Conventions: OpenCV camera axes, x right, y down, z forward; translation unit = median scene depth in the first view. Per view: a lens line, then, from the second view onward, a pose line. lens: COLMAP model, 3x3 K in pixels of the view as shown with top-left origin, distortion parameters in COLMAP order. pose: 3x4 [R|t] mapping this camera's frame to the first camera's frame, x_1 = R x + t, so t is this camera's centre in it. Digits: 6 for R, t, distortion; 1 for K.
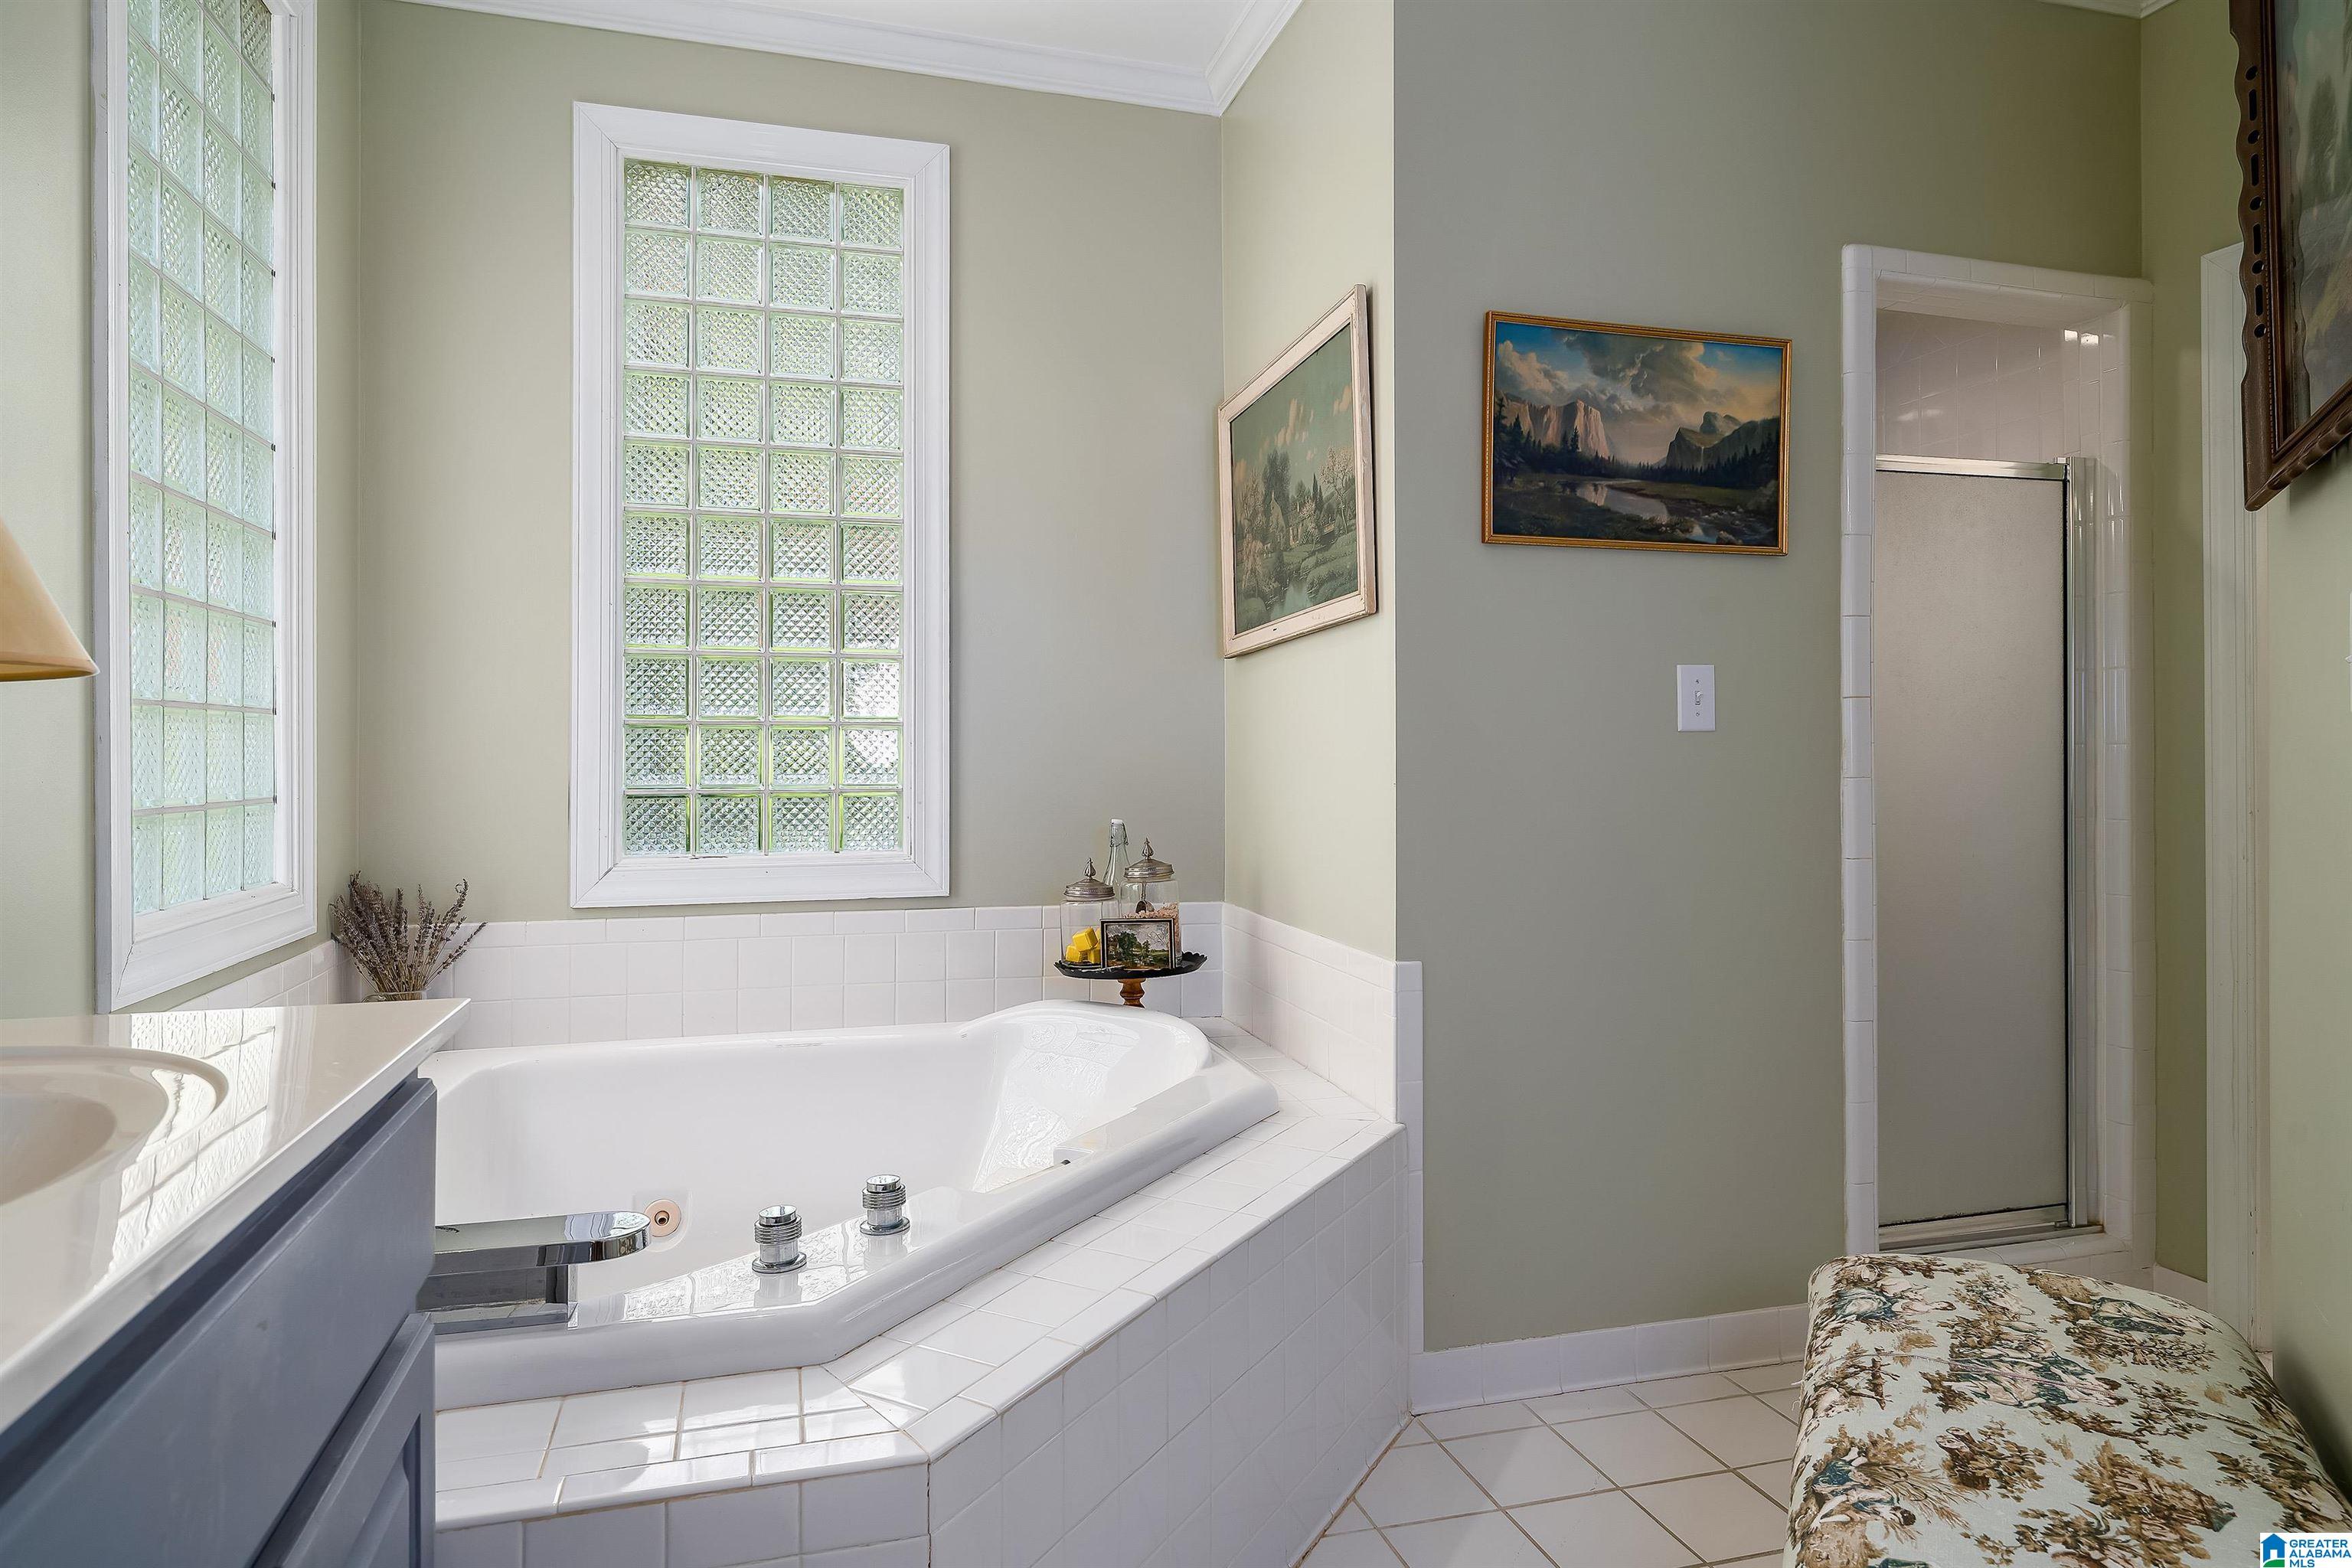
lens RADIAL K [[1363.6, 0, 1175.2], [0, 1363.6, 744.1], [0, 0, 1]] dist [-0.002317, 0.000286]
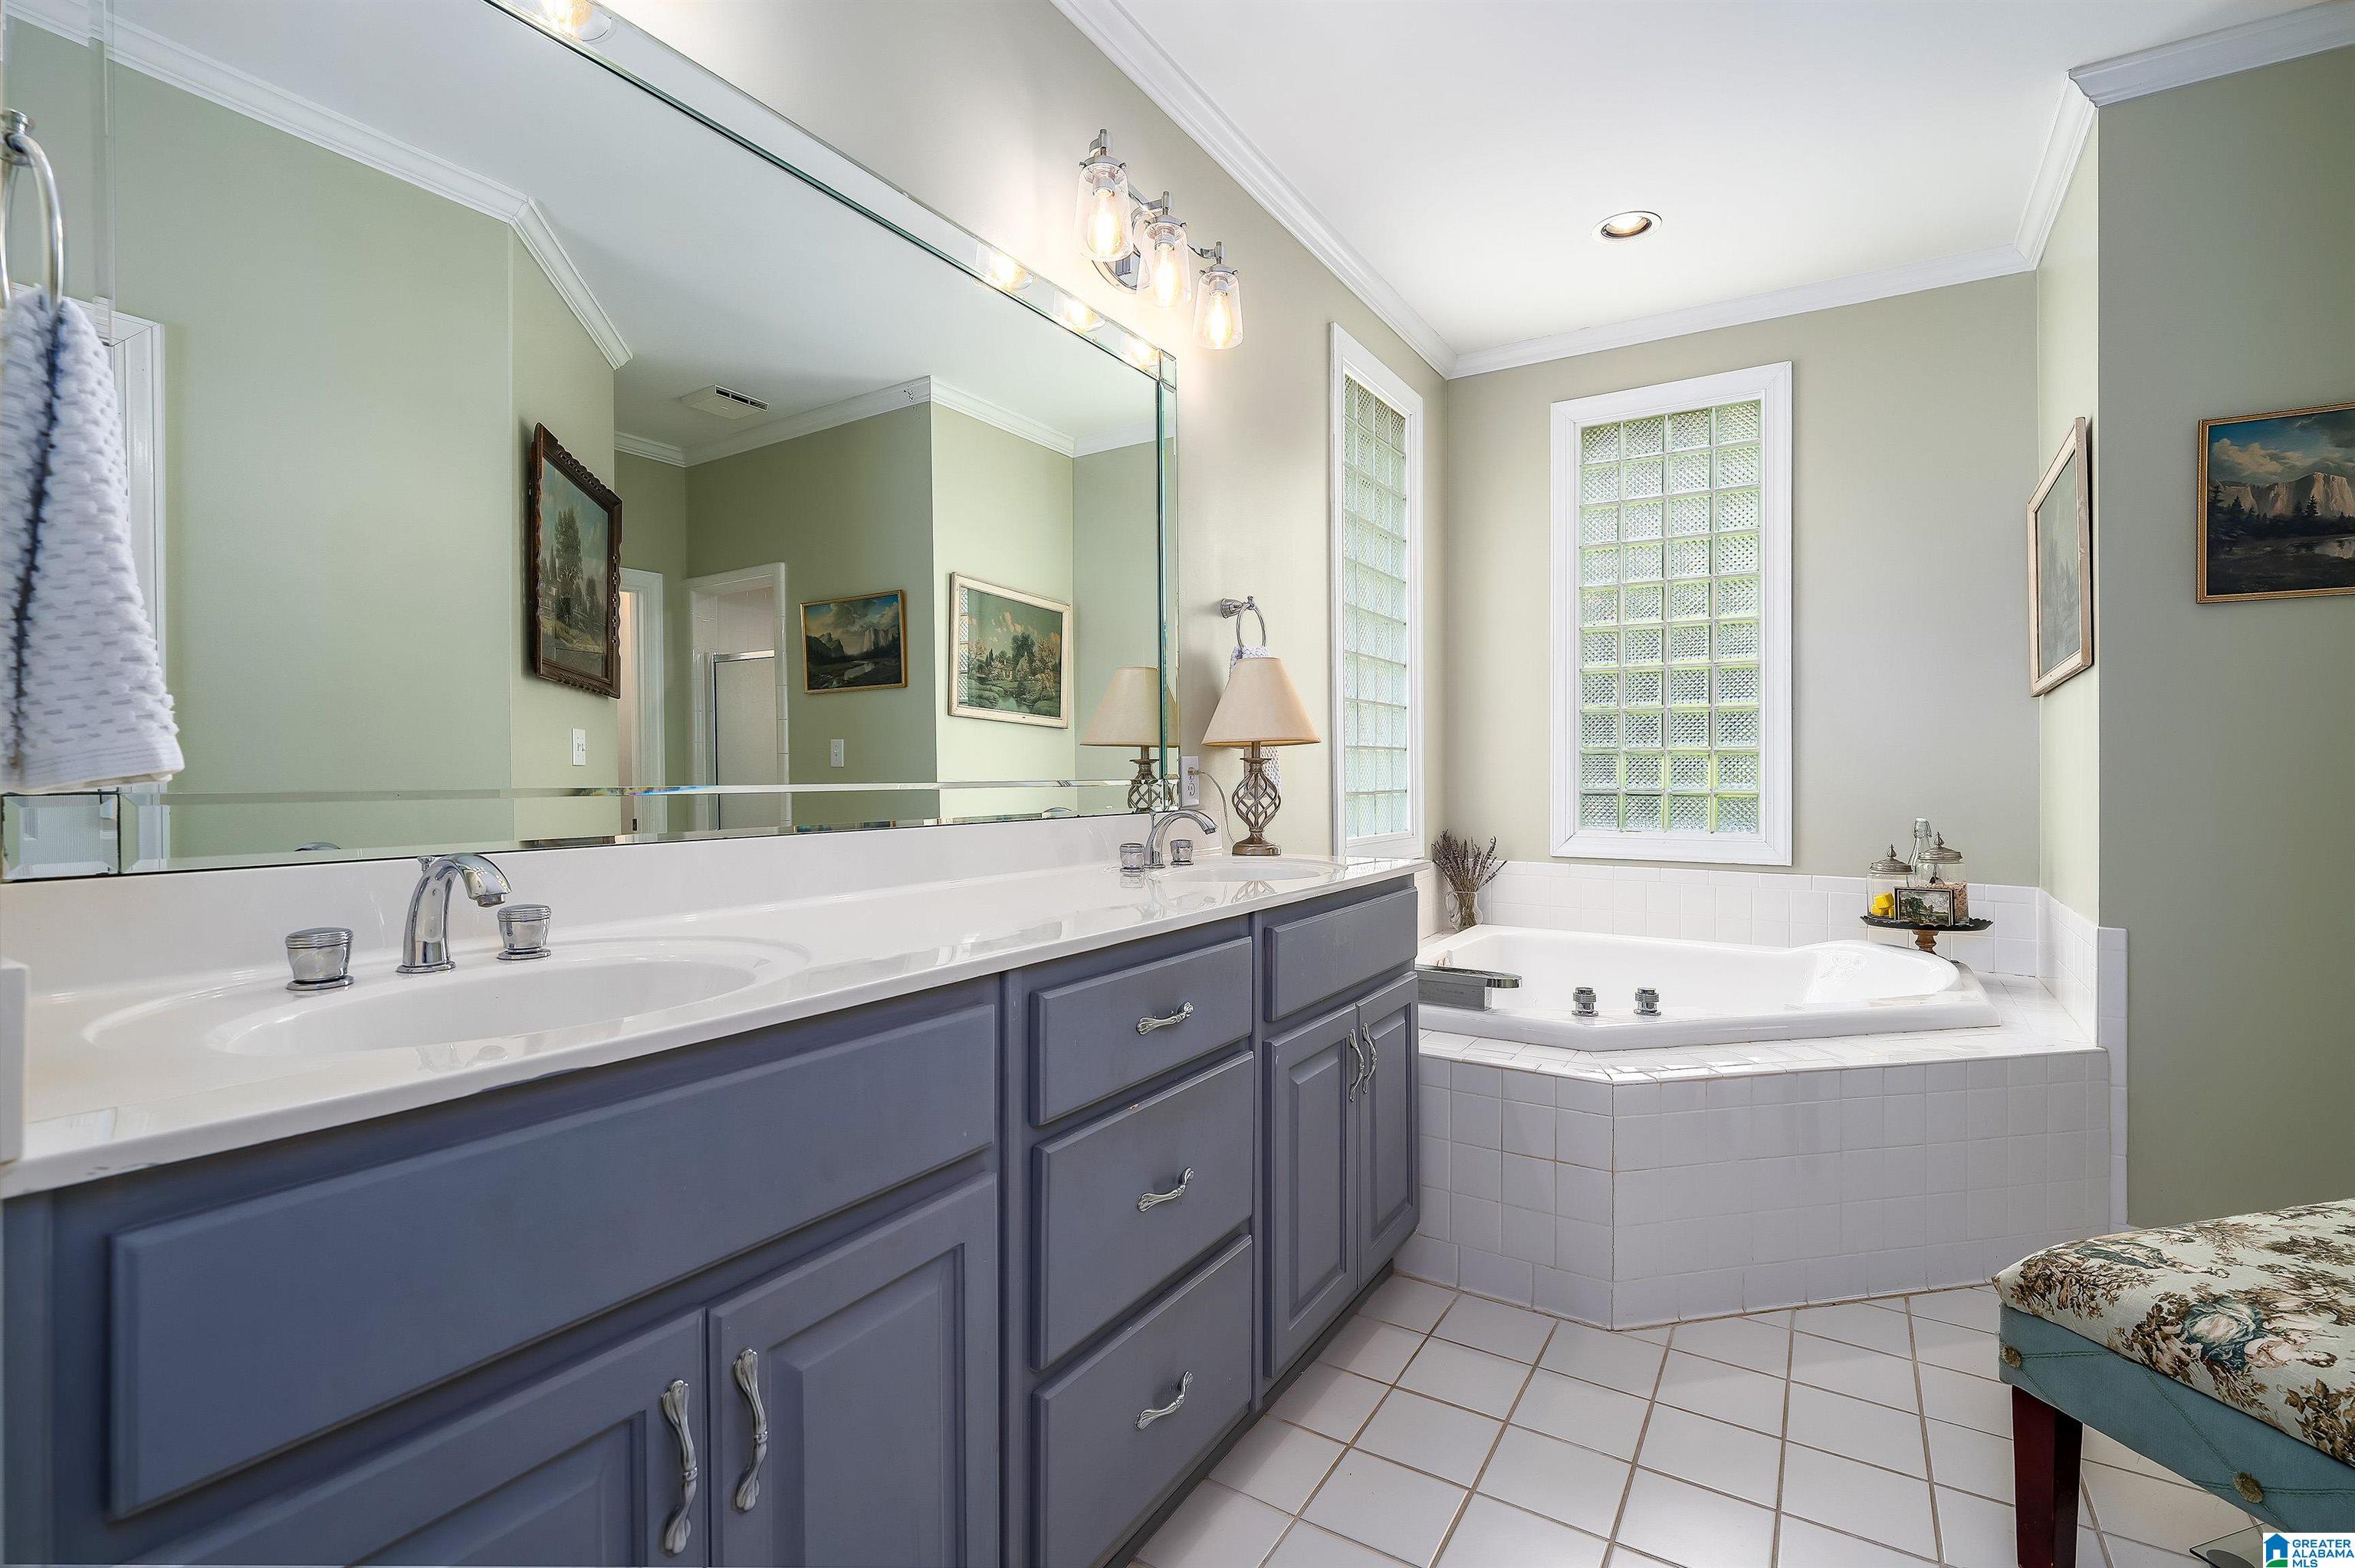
lens RADIAL K [[1070.6, 0, 1177.5], [0, 1070.6, 784.0], [0, 0, 1]] dist [-0.000214, -0.000066]
pose [[0.665523, 0.011956, -0.746281, 0.329579], [0.001955, 0.999840, 0.017762, -0.000009], [0.746375, -0.013280, 0.665394, -0.355453]]
